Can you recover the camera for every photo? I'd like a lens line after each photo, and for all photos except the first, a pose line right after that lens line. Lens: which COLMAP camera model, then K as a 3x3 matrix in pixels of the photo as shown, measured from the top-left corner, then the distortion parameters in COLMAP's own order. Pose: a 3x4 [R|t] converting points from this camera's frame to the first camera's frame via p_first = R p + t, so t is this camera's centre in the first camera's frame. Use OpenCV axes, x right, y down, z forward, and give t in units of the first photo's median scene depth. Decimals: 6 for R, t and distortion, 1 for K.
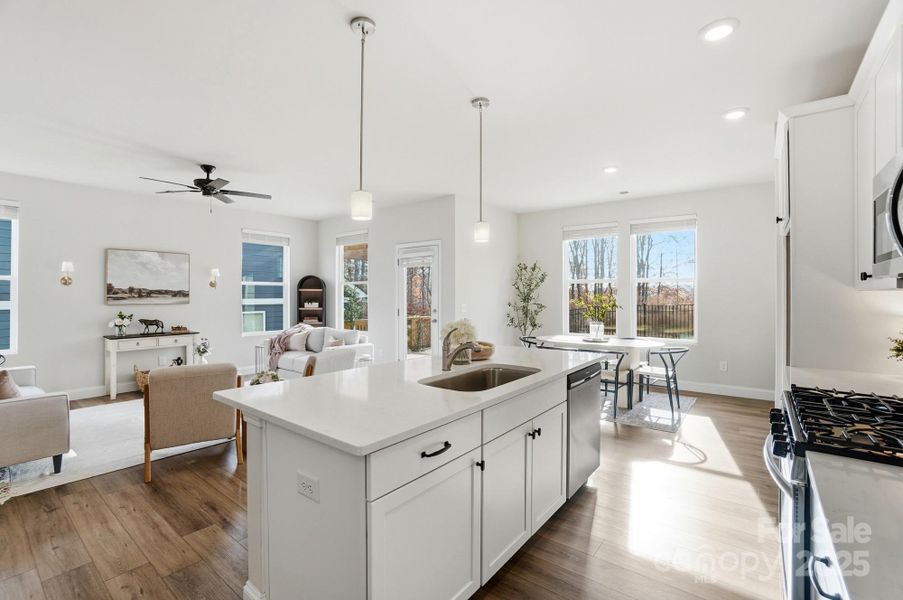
lens RADIAL K [[411.3, 0, 448.7], [0, 411.3, 291.9], [0, 0, 1]] dist [-0.053989, 0.015038]
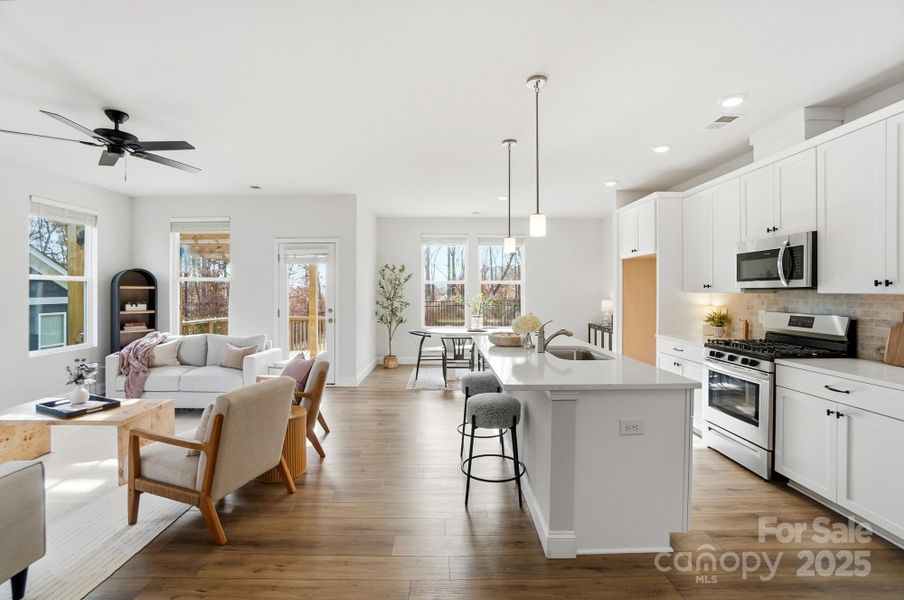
lens RADIAL K [[411.8, 0, 449.6], [0, 411.8, 291.7], [0, 0, 1]] dist [-0.053989, 0.015038]
pose [[0.778773, 0.001418, 0.627304, -0.442306], [-0.004244, 0.999986, 0.003008, -0.002447], [-0.627292, -0.005005, 0.778768, 0.070029]]
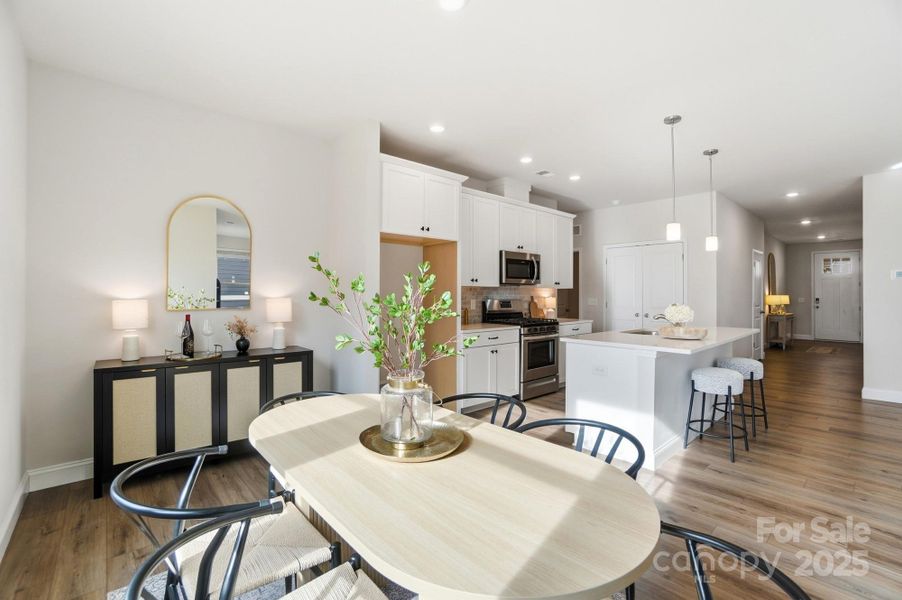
lens RADIAL K [[406.8, 0, 448.4], [0, 406.8, 292.4], [0, 0, 1]] dist [-0.047507, 0.013020]
pose [[-0.984293, -0.003327, 0.176511, 0.257855], [-0.004076, 0.999984, -0.003882, 0.015353], [-0.176495, -0.004541, -0.984291, 1.145296]]
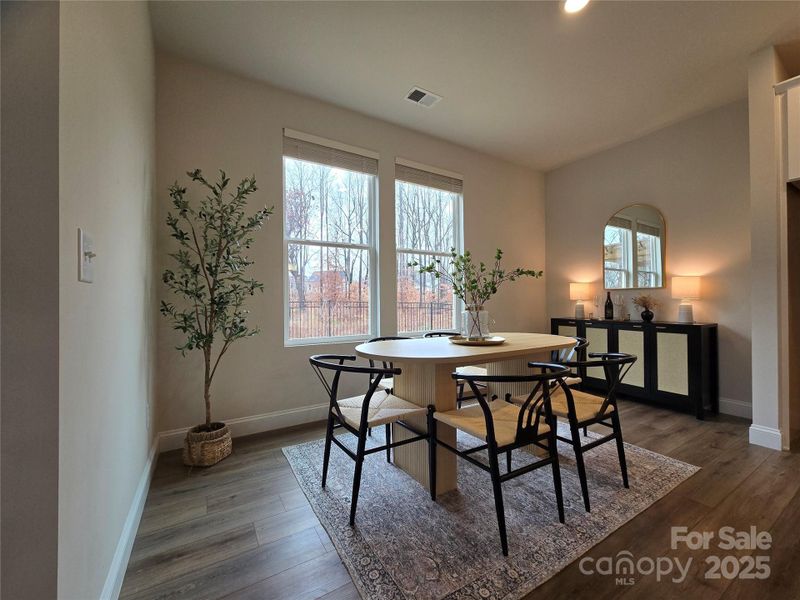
lens RADIAL K [[324.3, 0, 404.0], [0, 324.3, 299.5], [0, 0, 1]] dist [0.003210, -0.000326]
pose [[0.345628, 0.006409, 0.938350, -0.048174], [0.003395, 0.999962, -0.008080, 0.062064], [-0.938365, 0.005979, 0.345593, 0.851136]]
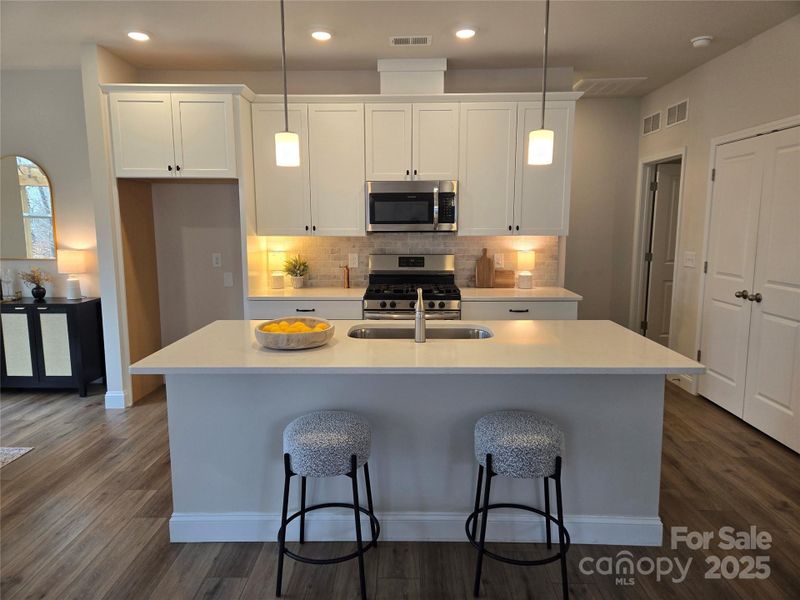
lens RADIAL K [[540.7, 0, 397.4], [0, 540.7, 295.3], [0, 0, 1]] dist [0.064156, -0.022868]
pose [[-0.597482, -0.107488, 0.794646, -0.354893], [0.000918, 0.990883, 0.134722, -0.021238], [-0.801882, 0.081224, -0.591936, 0.705783]]
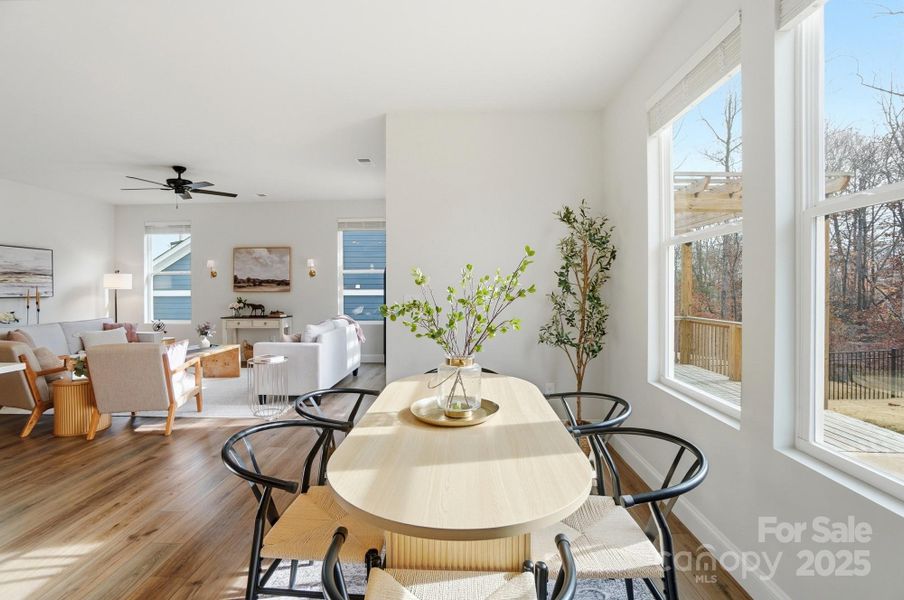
lens RADIAL K [[411.8, 0, 452.7], [0, 411.8, 288.4], [0, 0, 1]] dist [-0.053989, 0.015038]
pose [[0.595745, 0.001683, -0.803172, 0.566705], [0.008136, 0.999934, 0.008130, 0.015198], [0.803132, -0.011378, 0.595692, 0.718852]]
